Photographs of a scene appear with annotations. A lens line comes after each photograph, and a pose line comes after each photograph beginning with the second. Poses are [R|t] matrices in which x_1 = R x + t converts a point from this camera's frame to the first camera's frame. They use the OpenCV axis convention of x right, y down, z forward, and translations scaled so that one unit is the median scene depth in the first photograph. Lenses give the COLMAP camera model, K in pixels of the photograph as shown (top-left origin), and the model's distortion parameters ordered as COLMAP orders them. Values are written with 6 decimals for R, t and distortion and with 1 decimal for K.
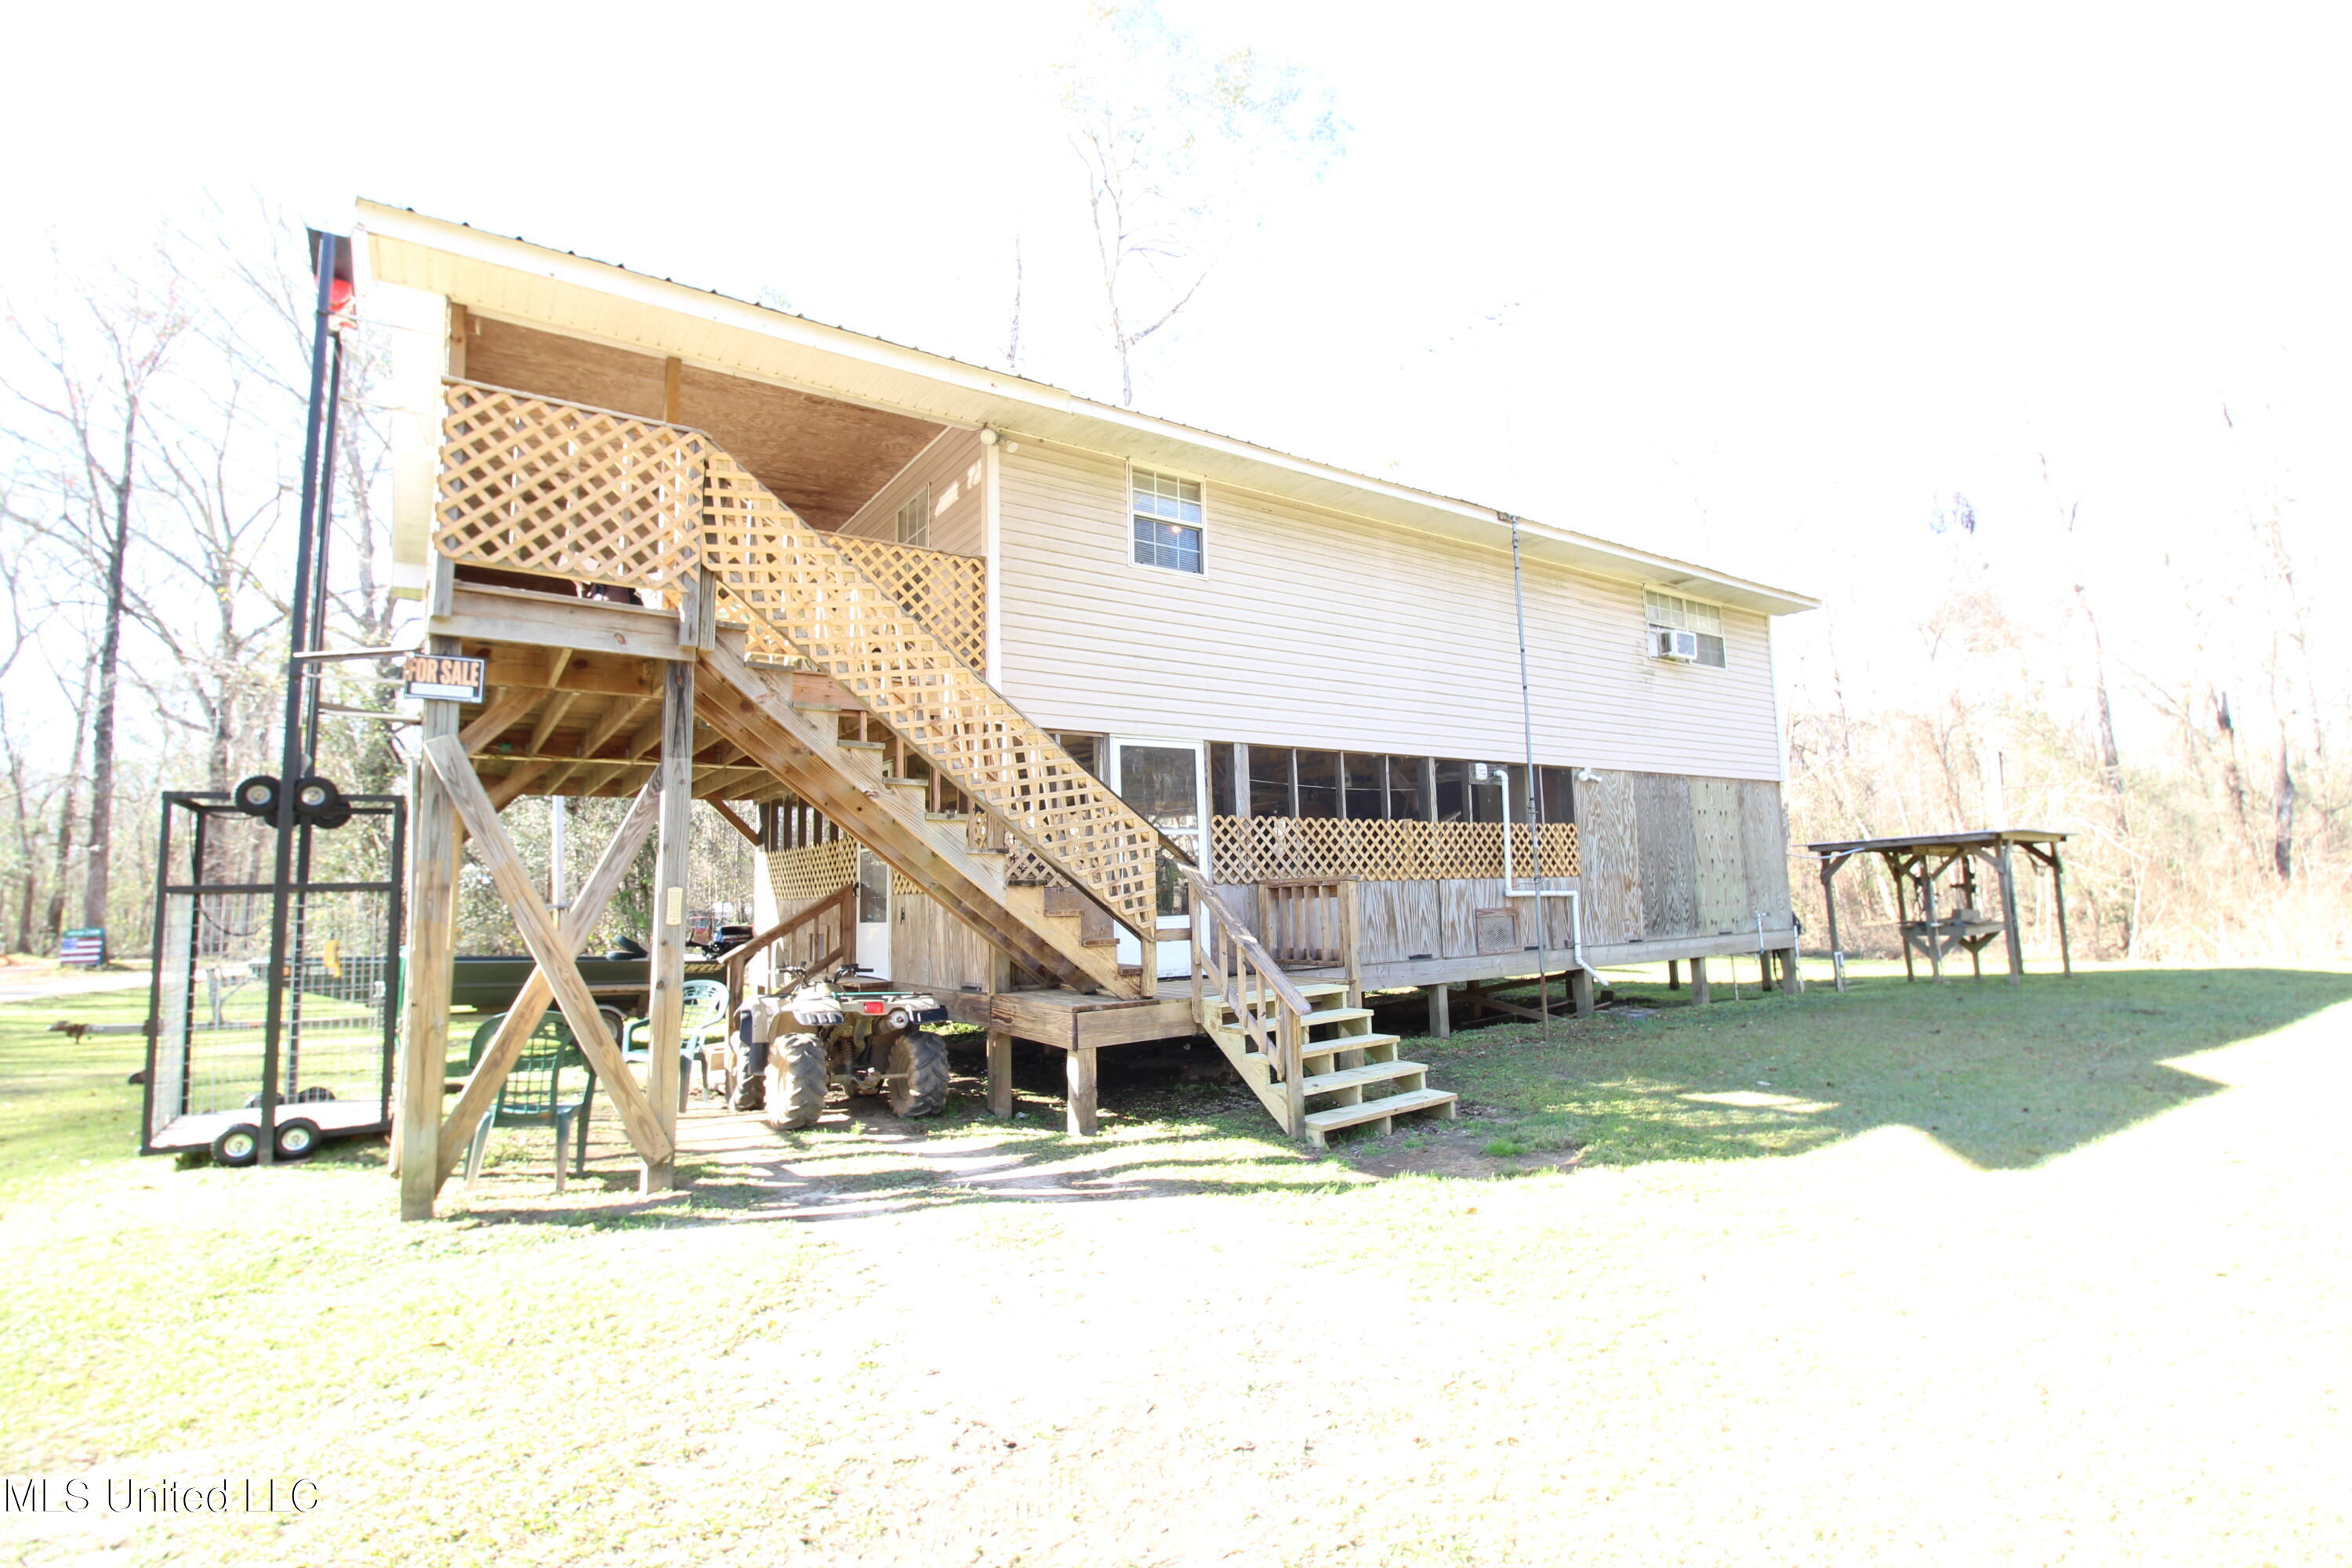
lens RADIAL K [[1057.3, 0, 1167.9], [0, 1057.3, 767.0], [0, 0, 1]] dist [-0.001126, -0.000132]
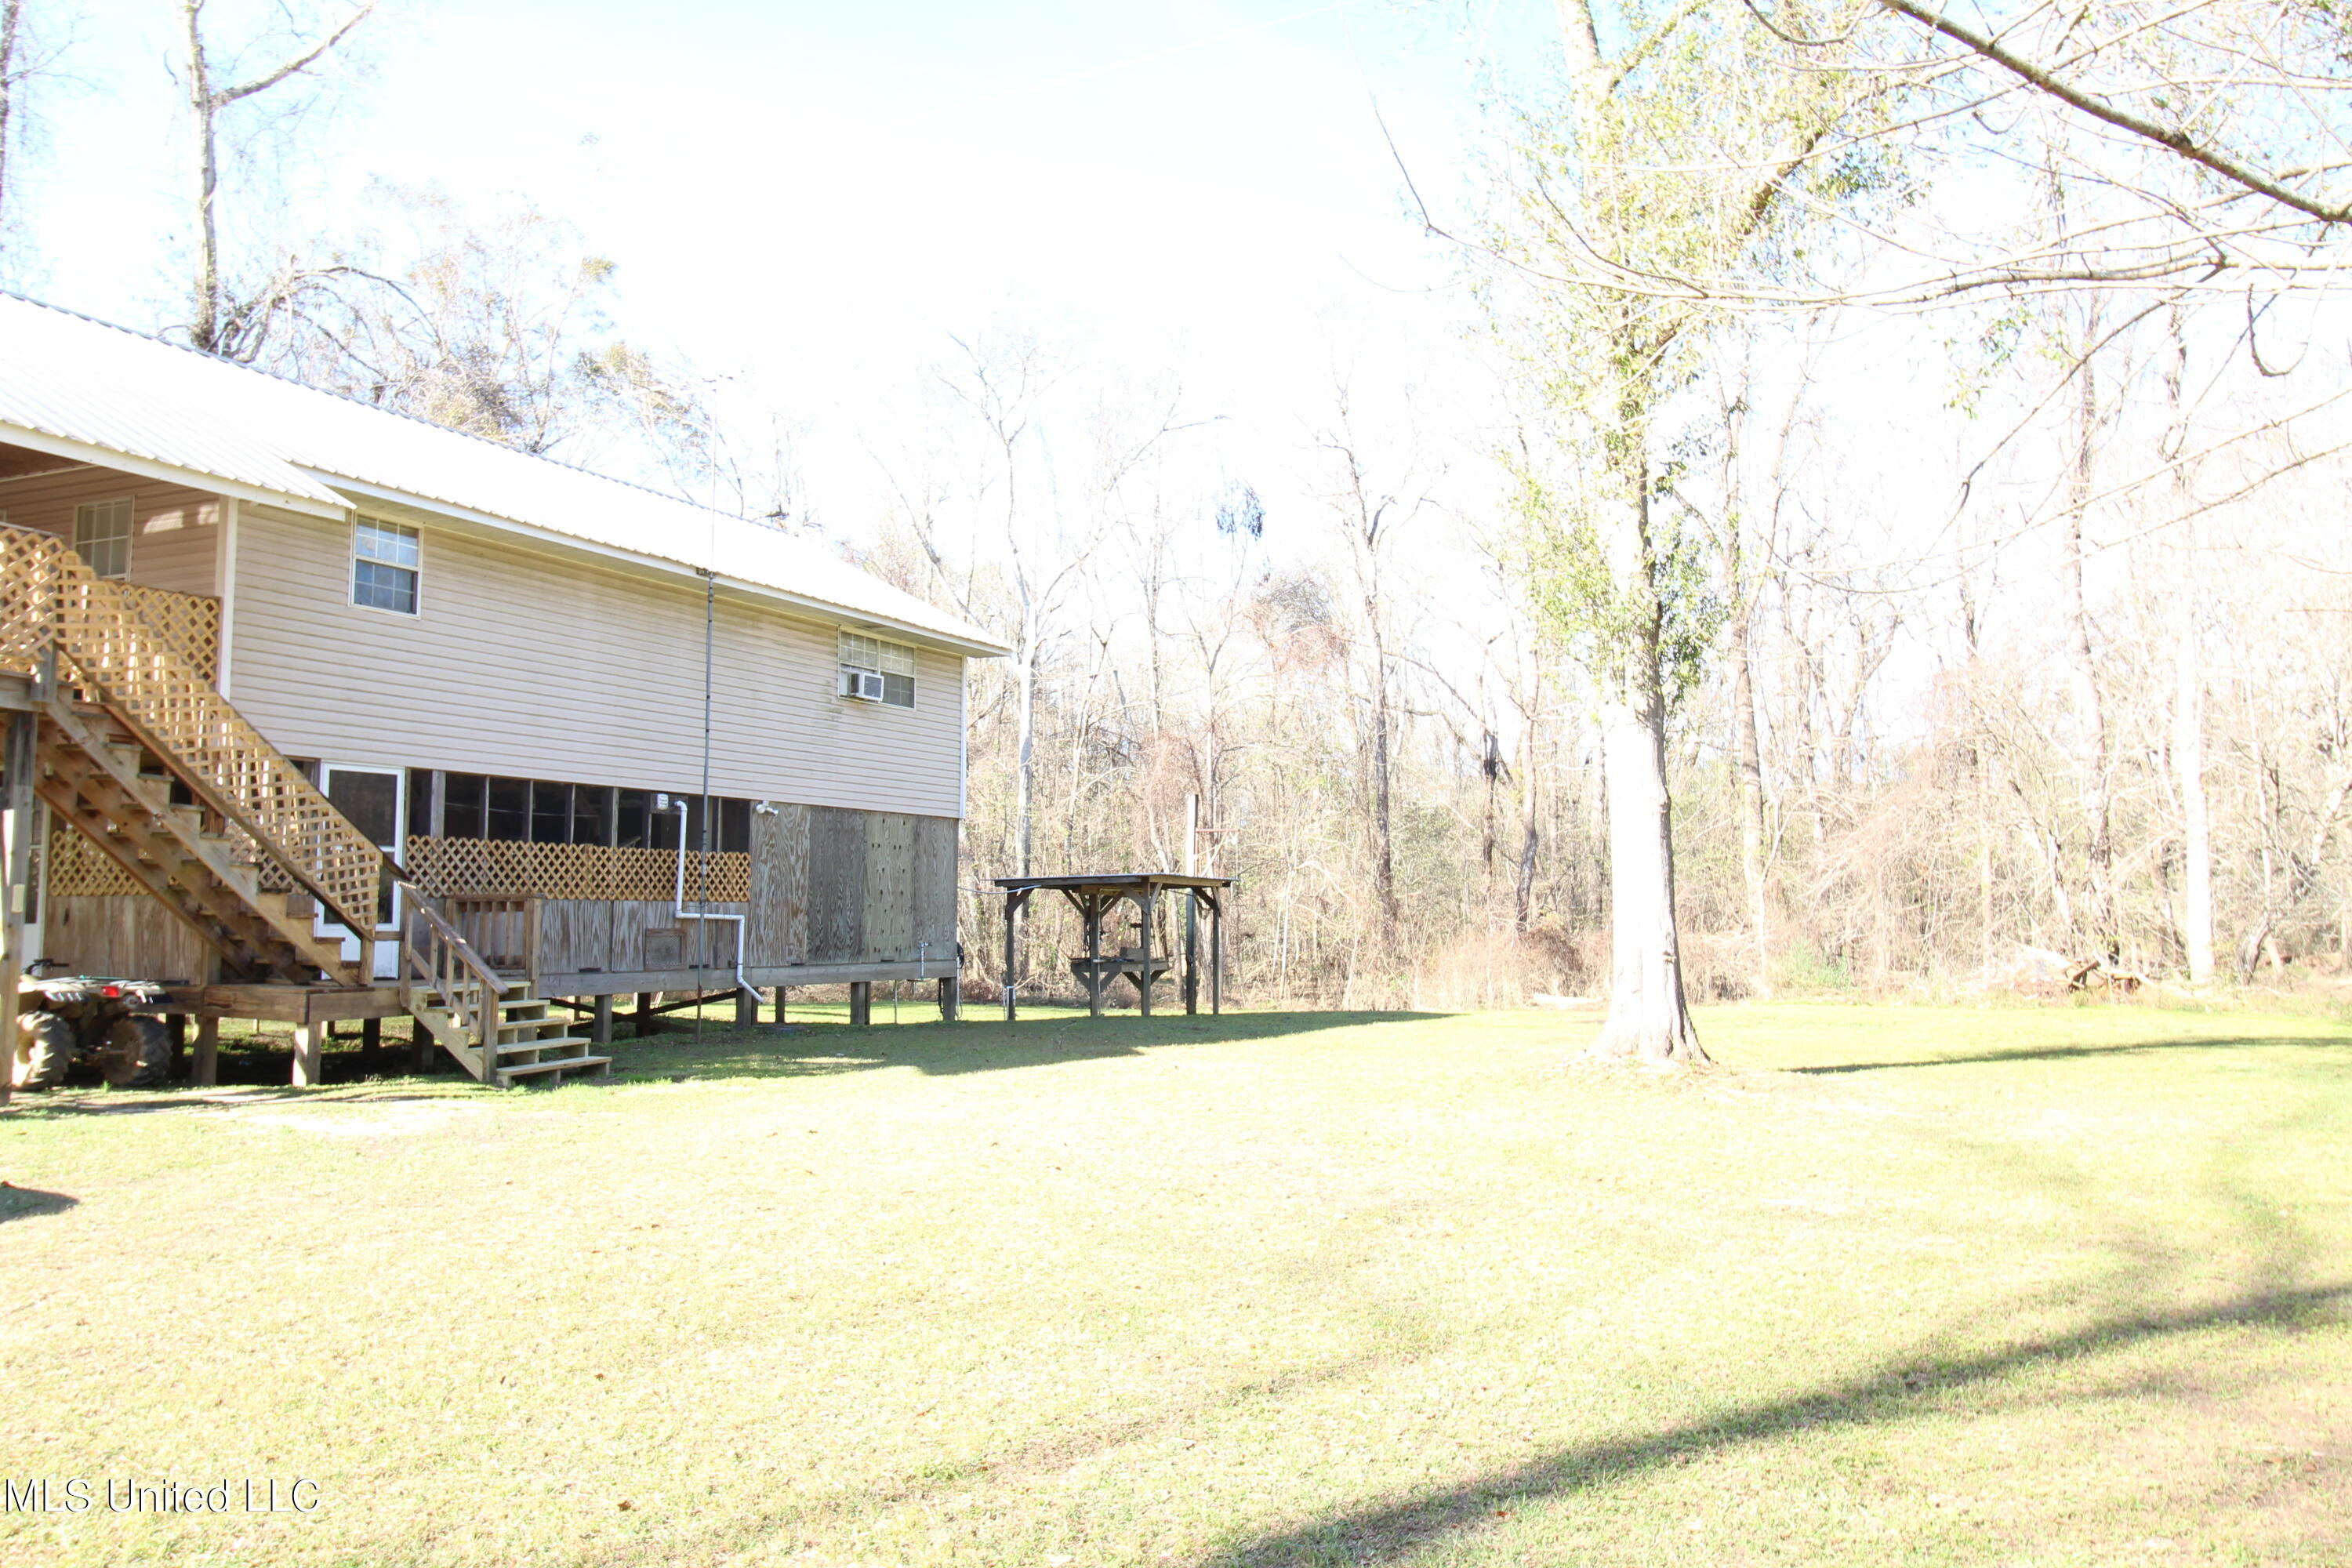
lens RADIAL K [[1822.6, 0, 1176.0], [0, 1822.6, 784.0], [0, 0, 1]] dist [0.051835, -0.043696]
pose [[0.855957, 0.068890, 0.512437, -0.225435], [-0.088981, 0.995924, 0.014743, -0.093397], [-0.509333, -0.058216, 0.858598, -0.919937]]
